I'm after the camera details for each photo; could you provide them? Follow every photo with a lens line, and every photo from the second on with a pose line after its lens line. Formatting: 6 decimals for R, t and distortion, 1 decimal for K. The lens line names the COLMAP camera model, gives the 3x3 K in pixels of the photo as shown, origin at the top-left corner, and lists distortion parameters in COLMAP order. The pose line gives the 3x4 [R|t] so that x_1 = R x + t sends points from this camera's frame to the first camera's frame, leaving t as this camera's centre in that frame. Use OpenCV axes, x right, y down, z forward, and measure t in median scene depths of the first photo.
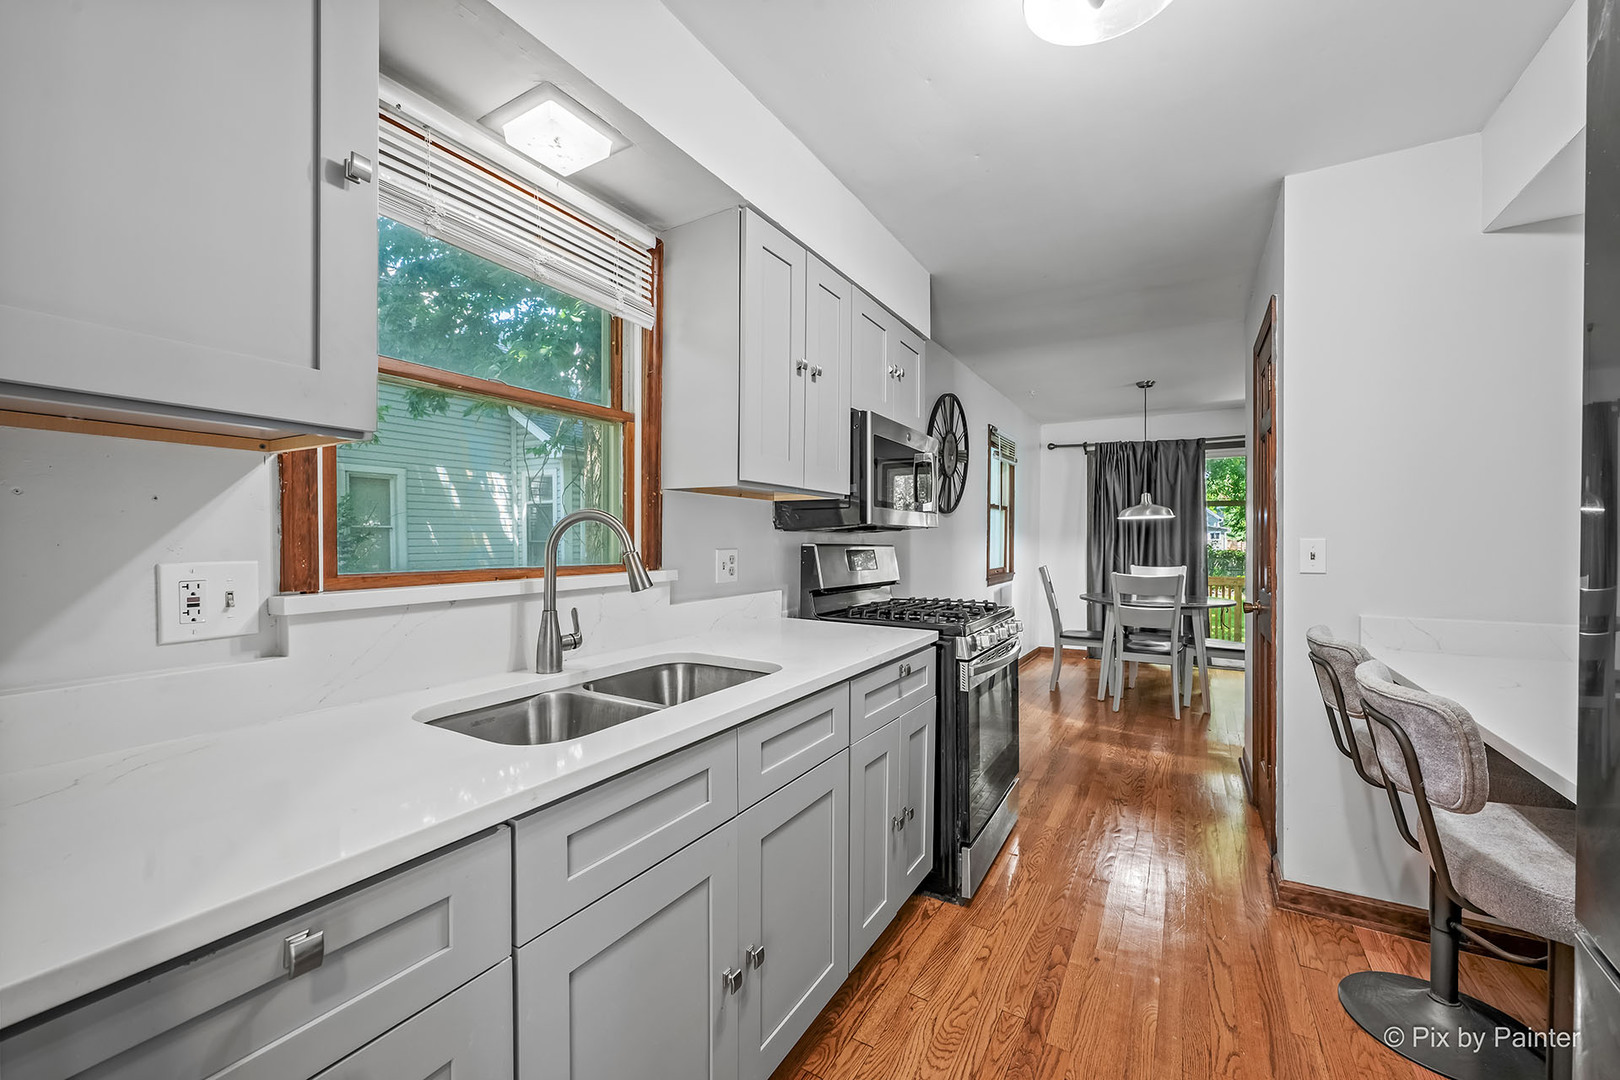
lens RADIAL K [[638.7, 0, 814.9], [0, 638.7, 539.5], [0, 0, 1]] dist [0.000372, -0.000130]
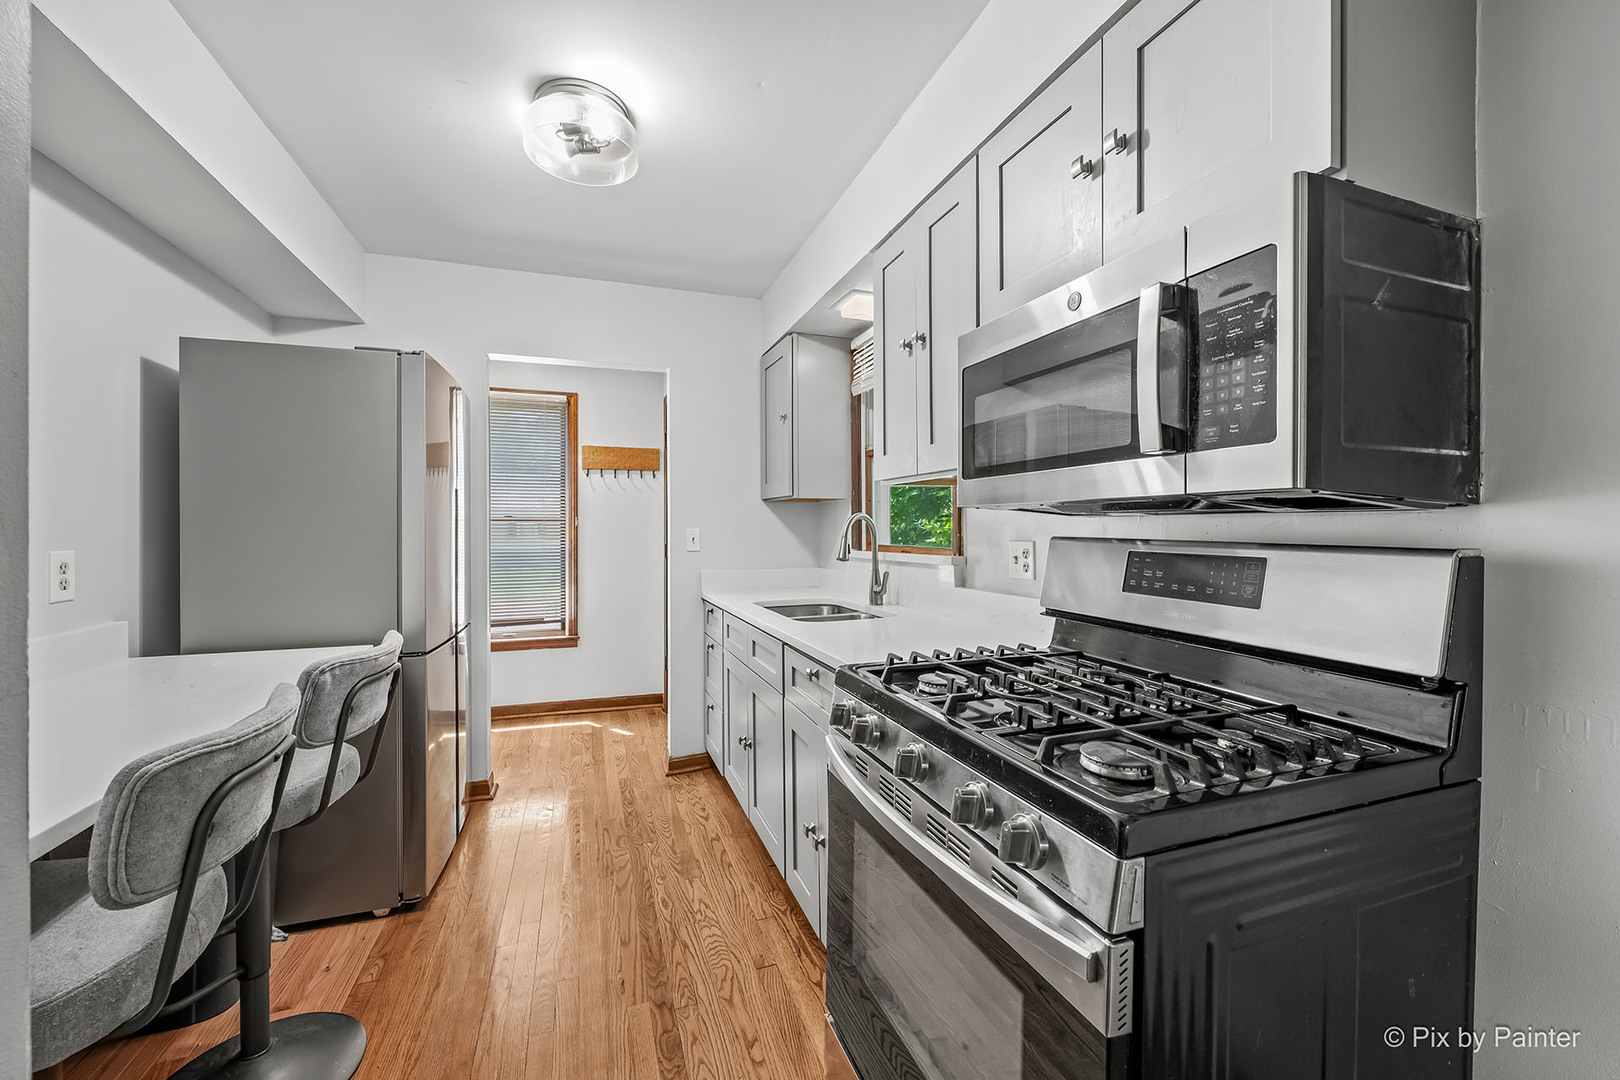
lens RADIAL K [[656.9, 0, 809.6], [0, 656.9, 533.3], [0, 0, 1]] dist [-0.000140, -0.000152]
pose [[-0.647796, 0.000181, -0.761814, 0.980716], [-0.004467, 0.999982, 0.004036, 0.002395], [0.761801, 0.006017, -0.647783, 1.833009]]
